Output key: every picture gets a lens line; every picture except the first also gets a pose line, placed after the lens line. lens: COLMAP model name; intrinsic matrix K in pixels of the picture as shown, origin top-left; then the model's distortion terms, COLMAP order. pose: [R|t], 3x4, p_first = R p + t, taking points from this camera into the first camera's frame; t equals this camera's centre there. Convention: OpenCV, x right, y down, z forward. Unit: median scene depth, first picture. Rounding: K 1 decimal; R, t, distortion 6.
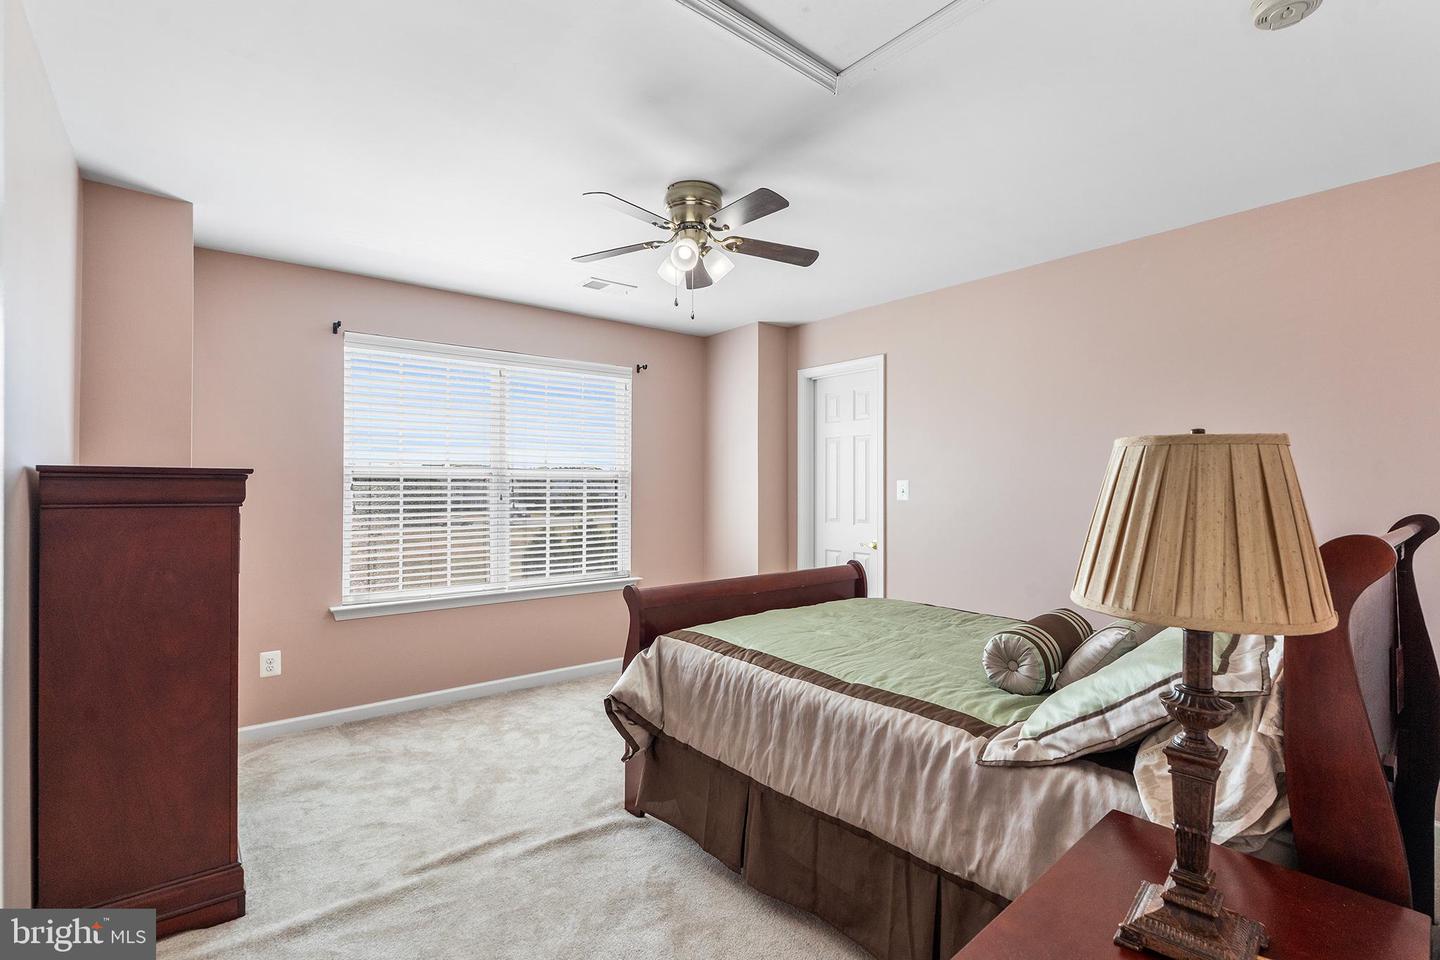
lens RADIAL K [[648.3, 0, 721.0], [0, 648.3, 484.0], [0, 0, 1]] dist [-0.007984, 0.000975]
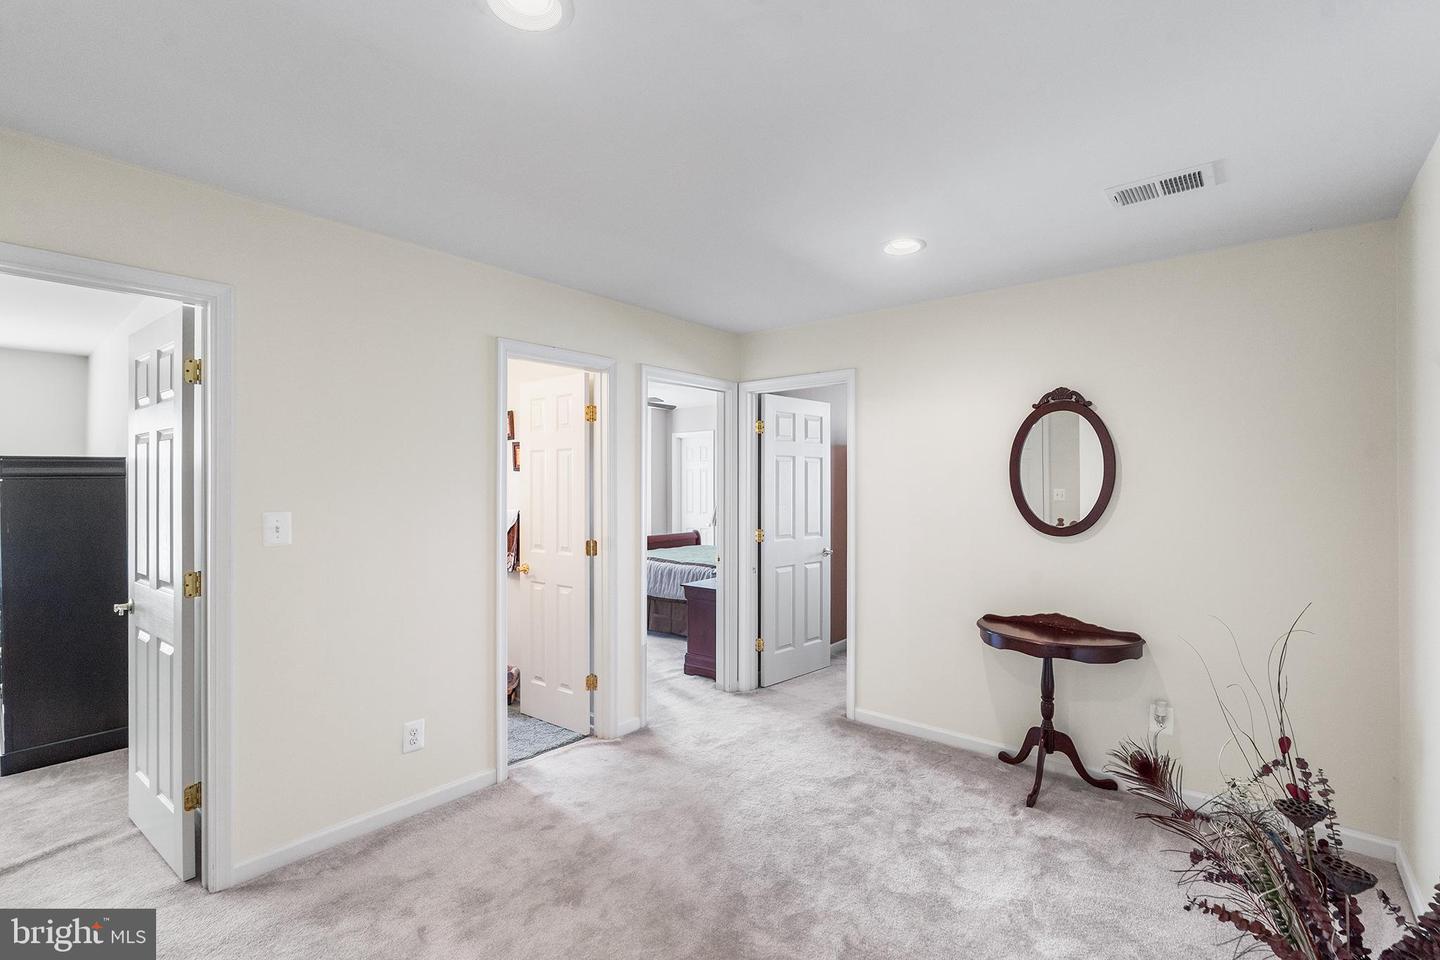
lens RADIAL K [[648.3, 0, 721.0], [0, 648.3, 484.0], [0, 0, 1]] dist [-0.007984, 0.000975]
pose [[0.985501, -0.004106, 0.169617, -0.086015], [0.002804, 0.999965, 0.007917, -0.055833], [-0.169644, -0.007327, 0.985478, -1.221835]]
